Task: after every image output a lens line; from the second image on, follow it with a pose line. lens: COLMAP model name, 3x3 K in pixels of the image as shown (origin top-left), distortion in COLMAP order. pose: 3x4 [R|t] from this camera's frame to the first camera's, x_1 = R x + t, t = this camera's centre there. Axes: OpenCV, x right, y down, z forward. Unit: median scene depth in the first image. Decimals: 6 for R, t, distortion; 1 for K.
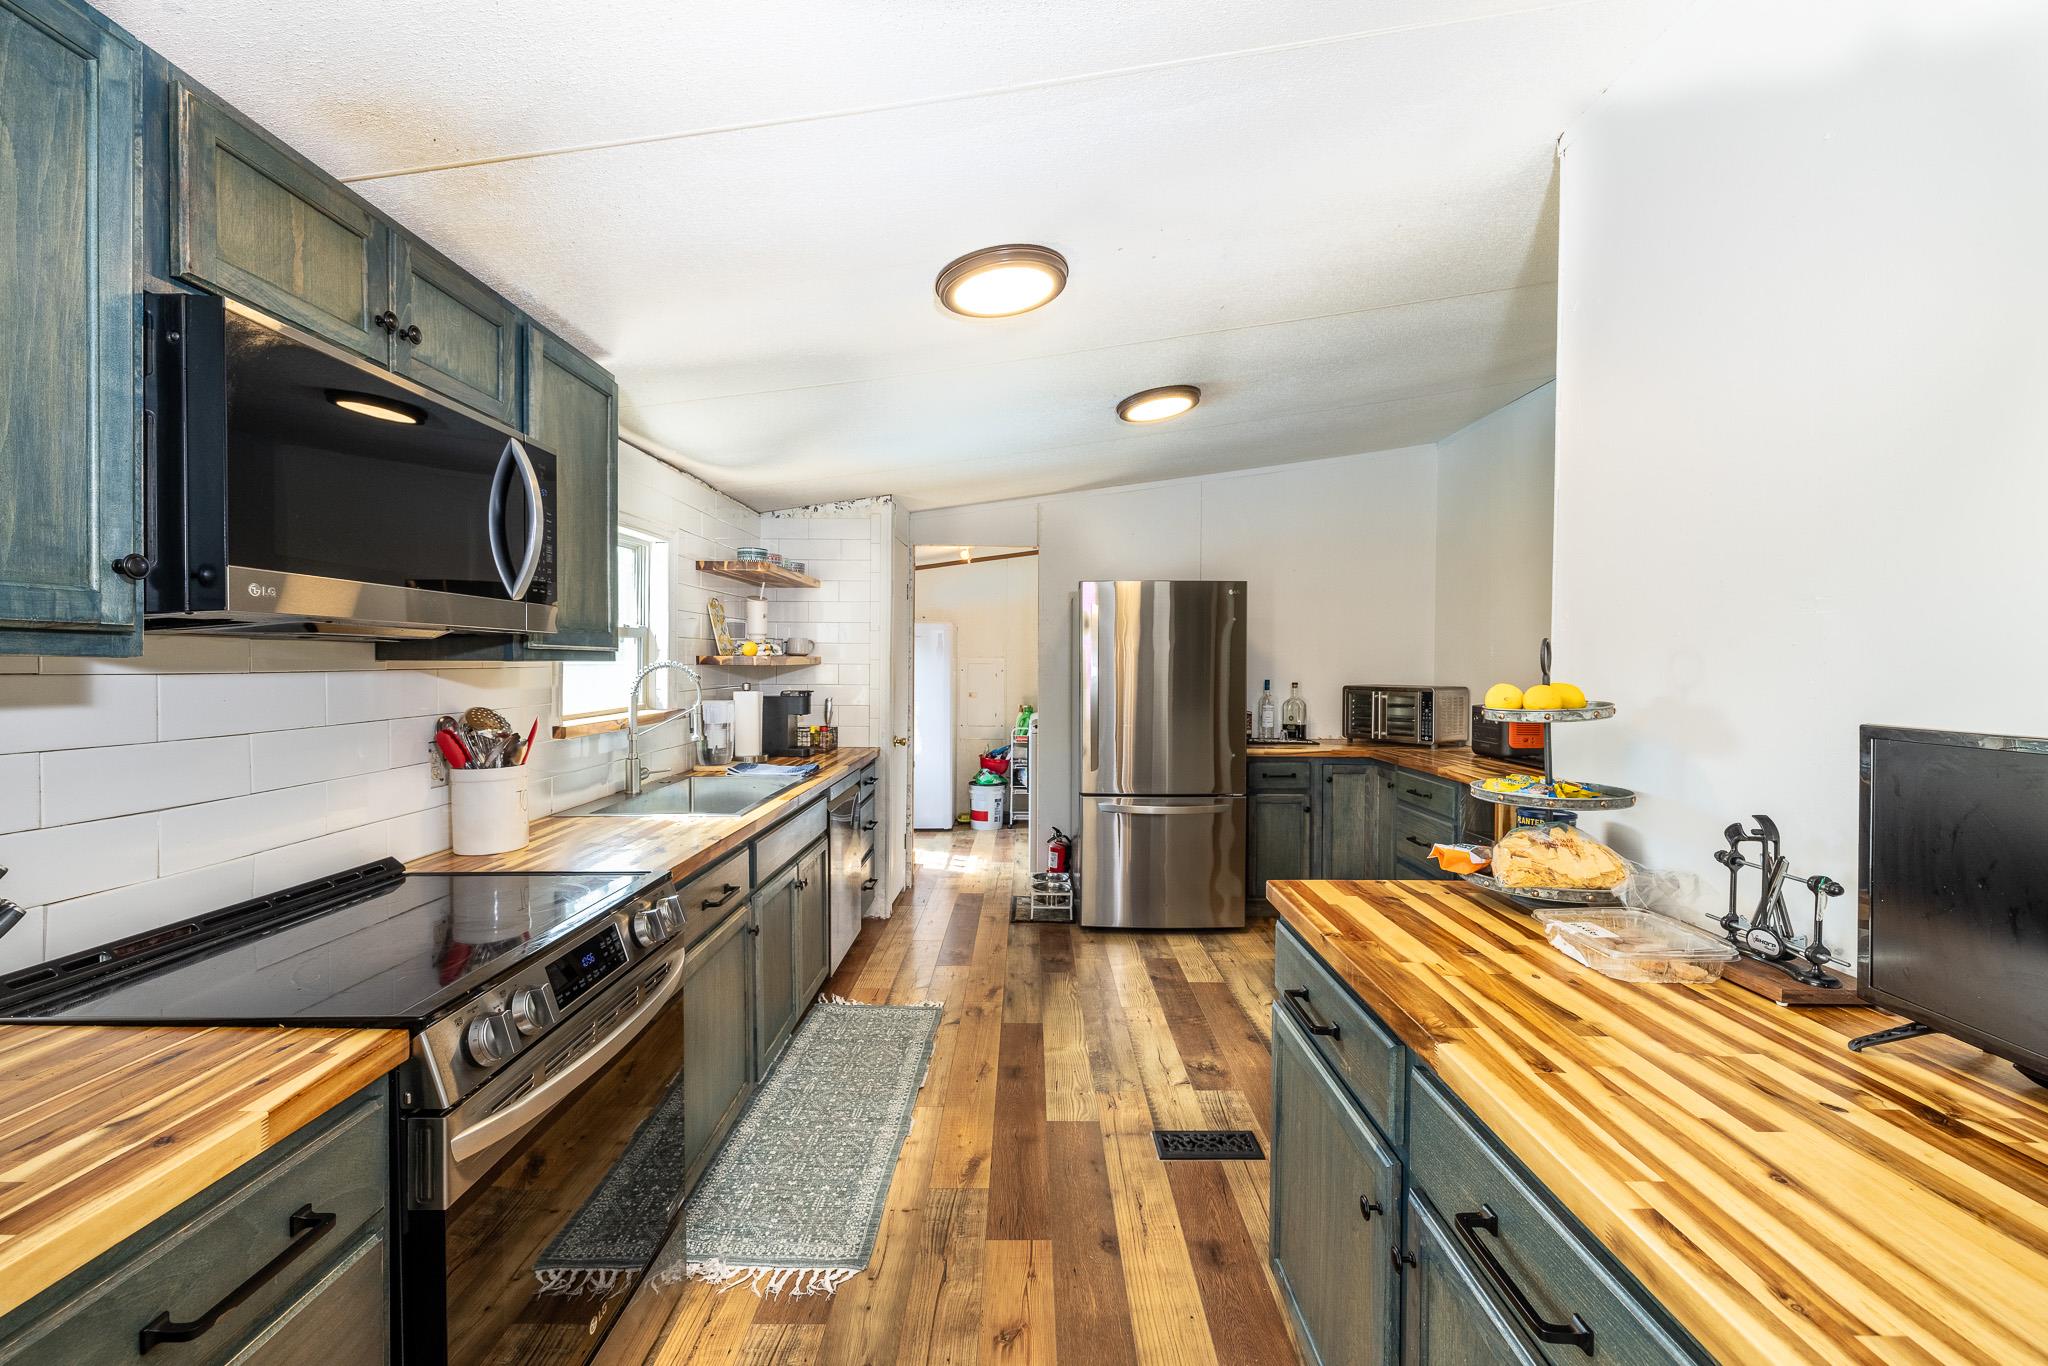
lens RADIAL K [[844.3, 0, 1024.0], [0, 844.3, 683.0], [0, 0, 1]] dist [-0.007479, 0.000300]
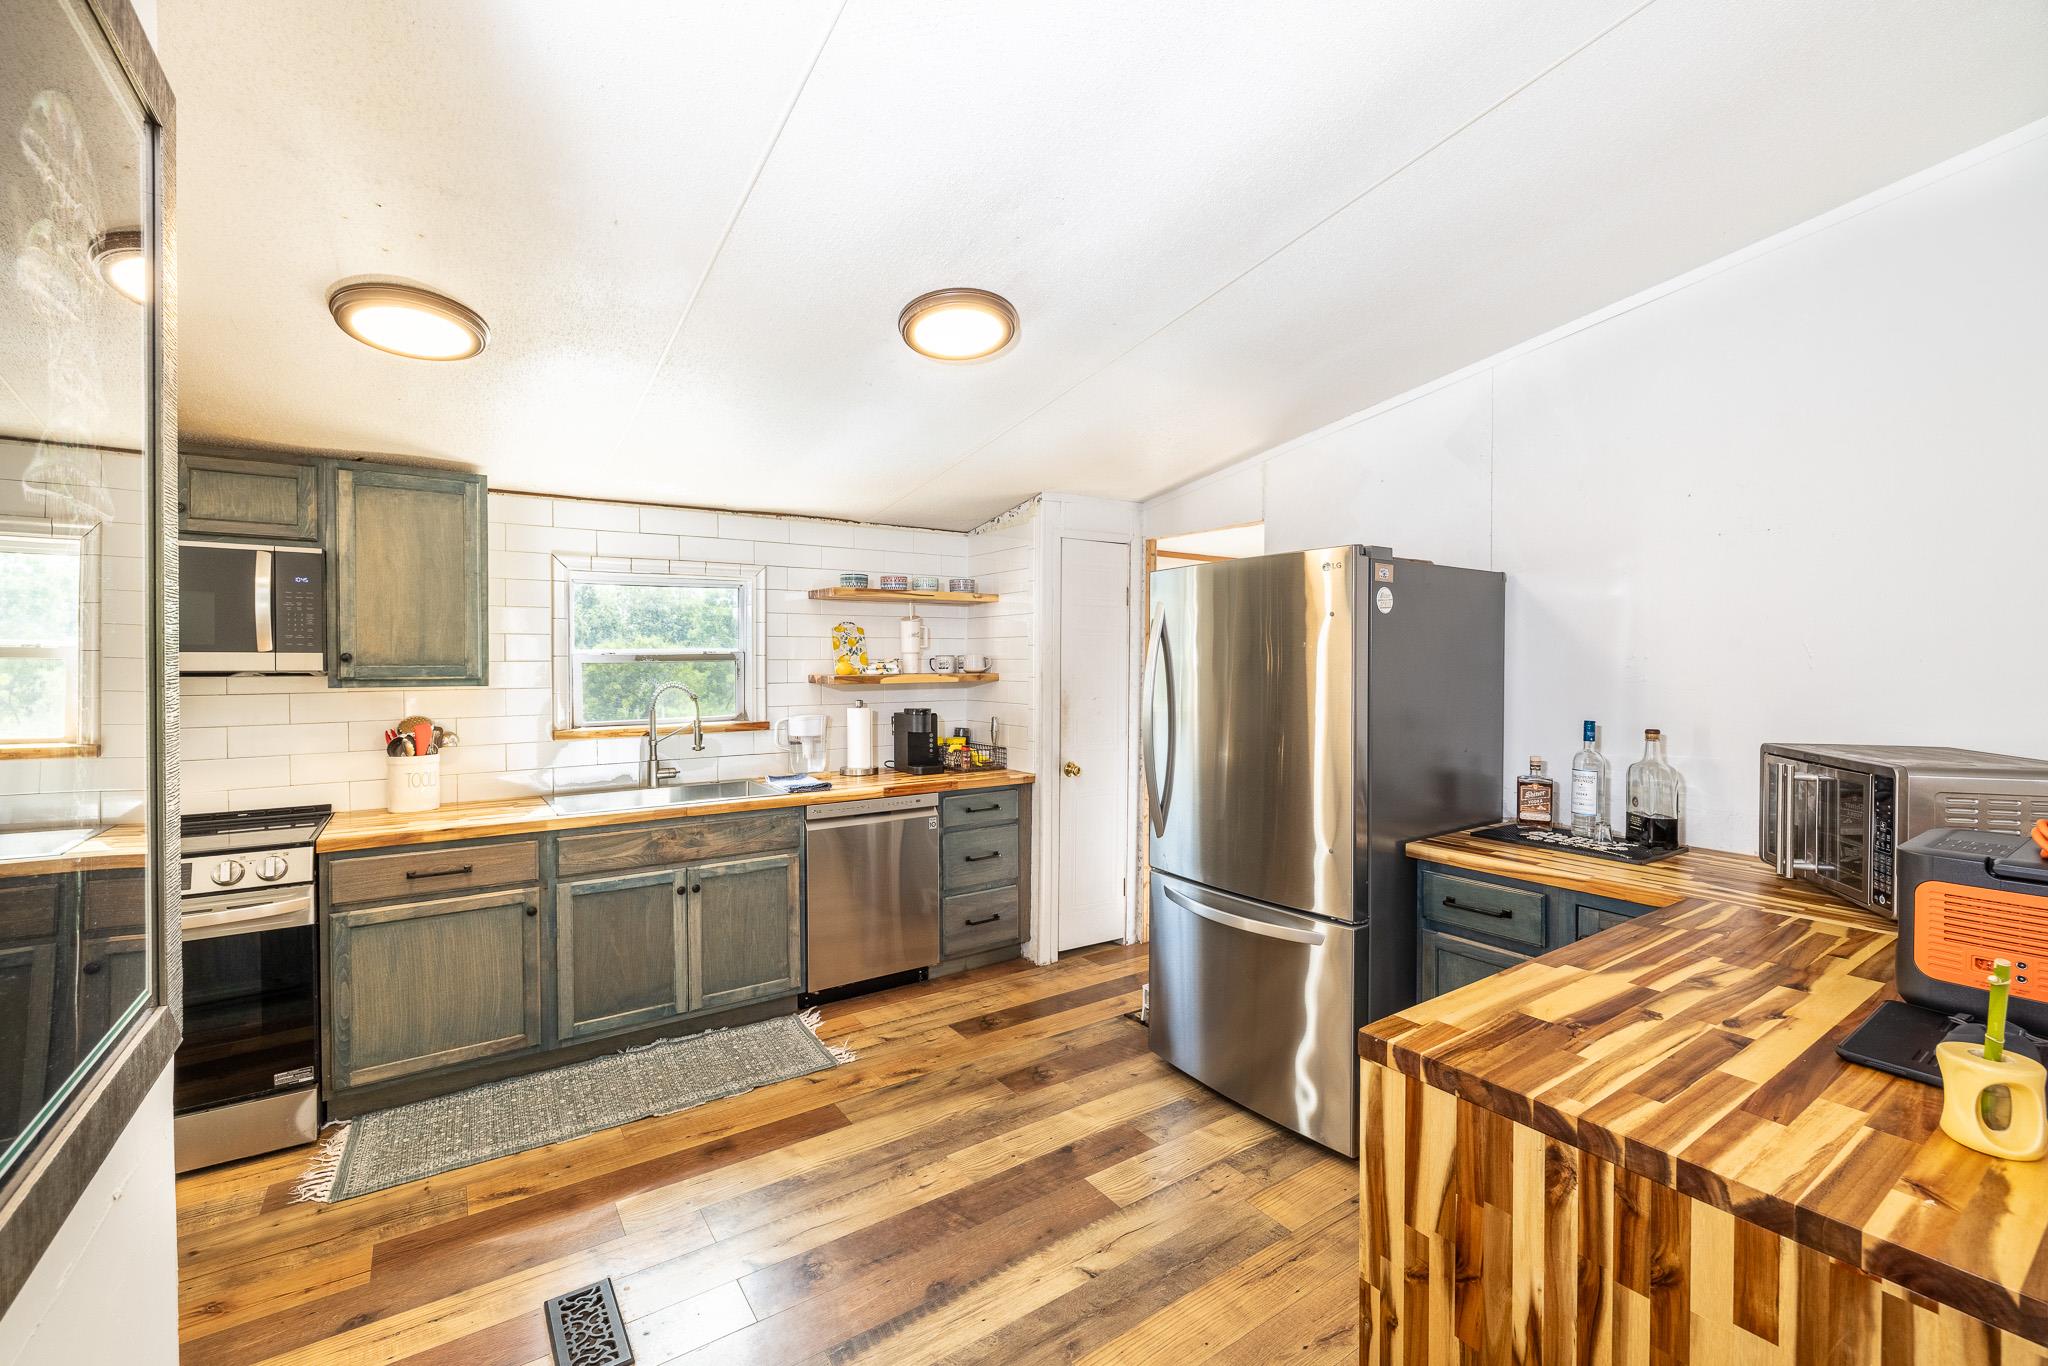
lens RADIAL K [[844.3, 0, 1024.0], [0, 844.3, 683.0], [0, 0, 1]] dist [-0.007479, 0.000300]
pose [[0.572304, 0.015722, -0.819891, 1.031929], [-0.016675, 0.999833, 0.007533, -0.050390], [0.819872, 0.009360, 0.572470, 0.862861]]
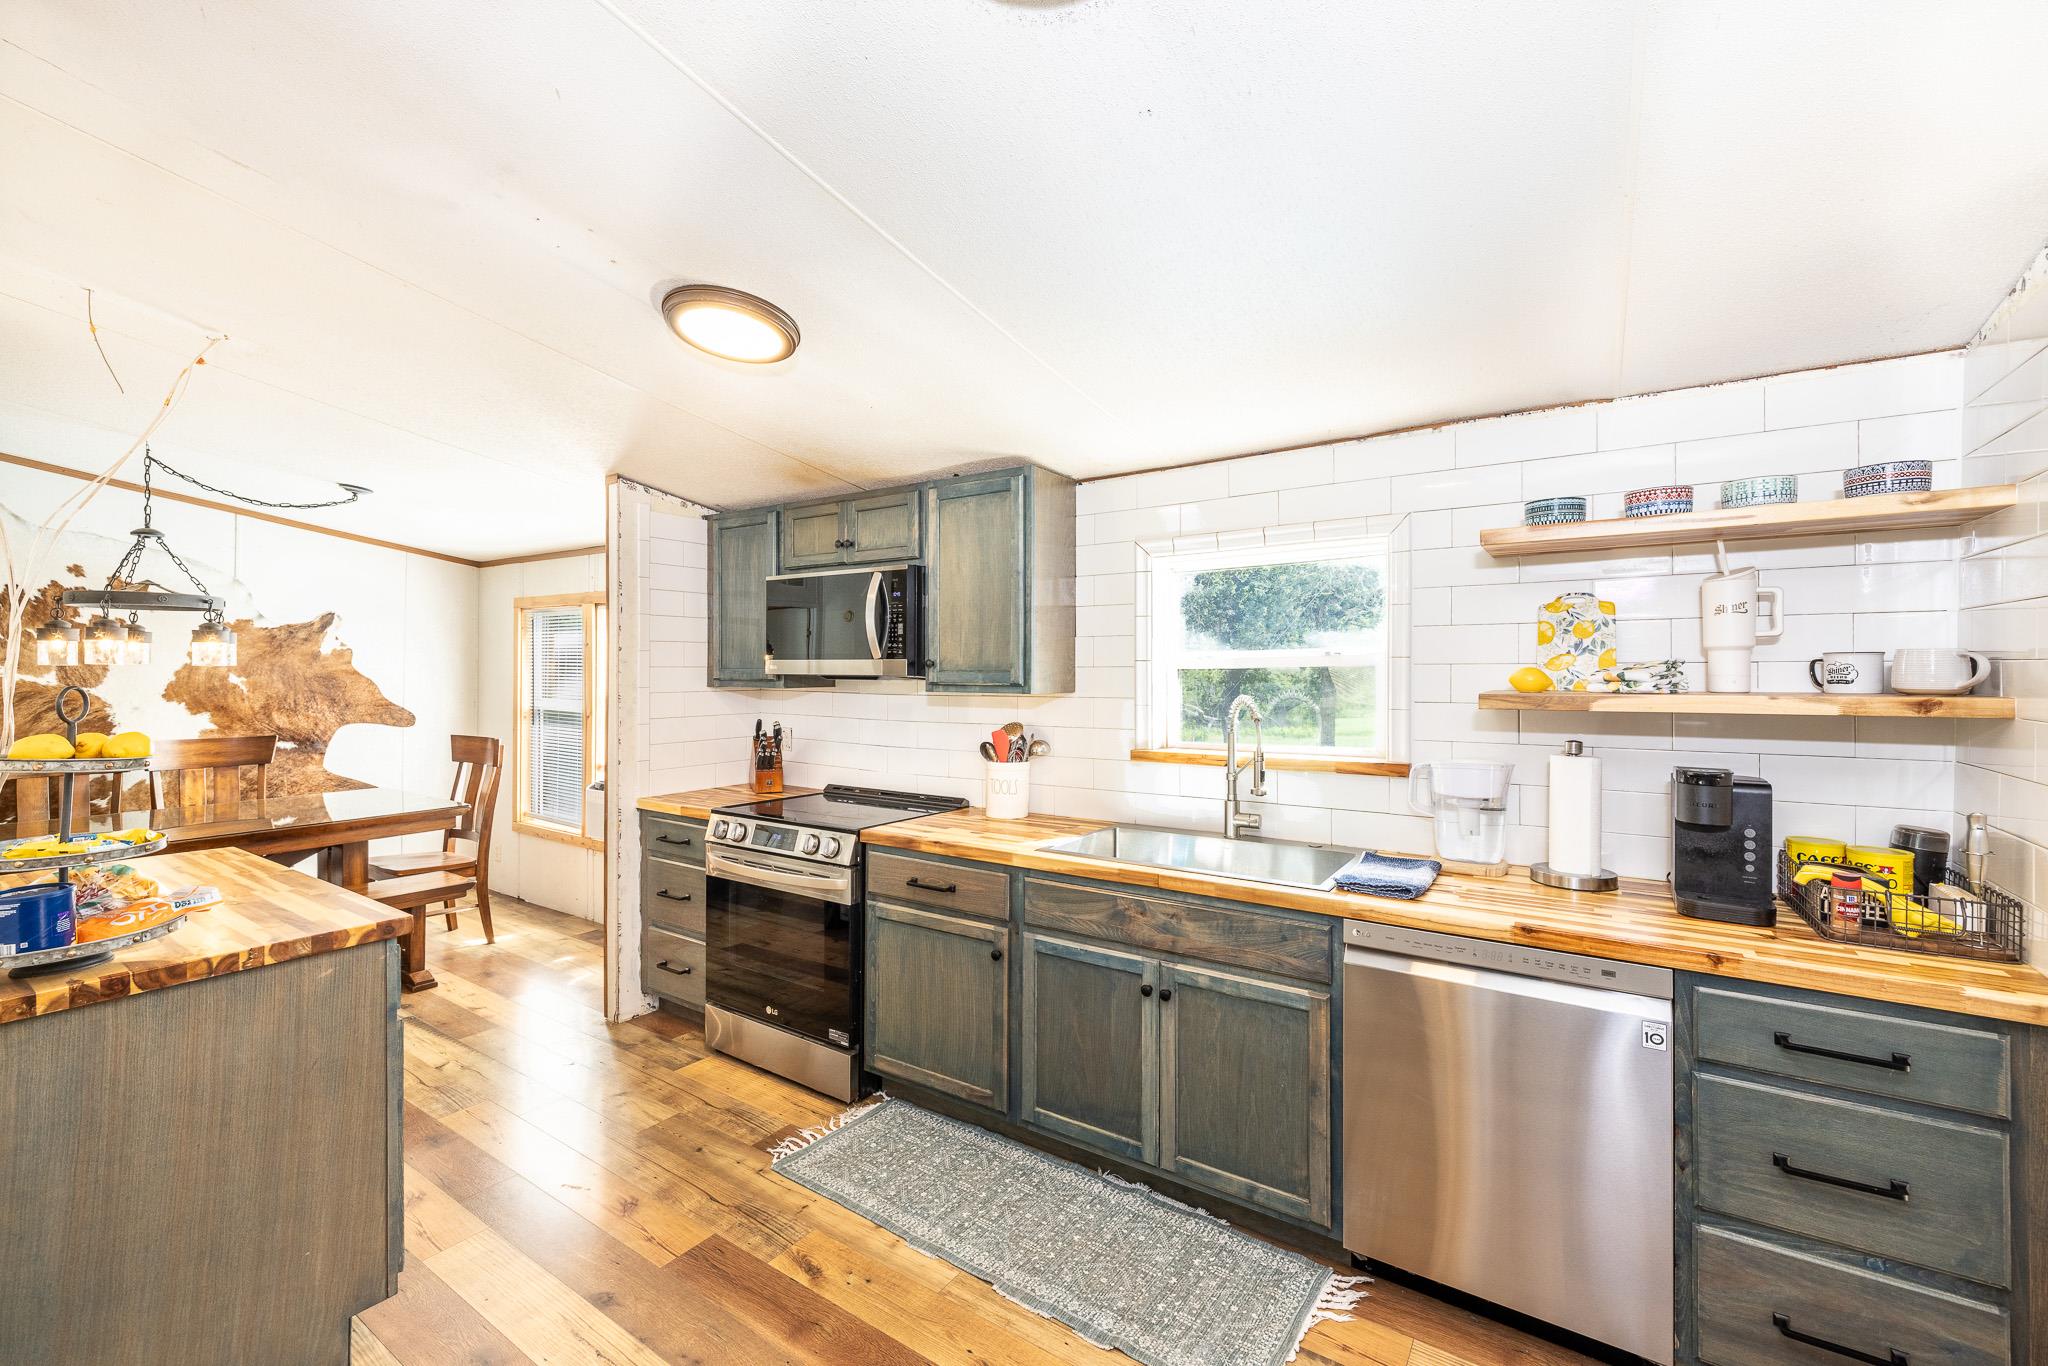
lens RADIAL K [[844.3, 0, 1024.0], [0, 844.3, 683.0], [0, 0, 1]] dist [-0.007479, 0.000300]
pose [[-0.551993, 0.000795, -0.833849, 0.515627], [-0.026538, 0.999476, 0.018520, -0.059045], [0.833427, 0.032351, -0.551682, 1.547821]]
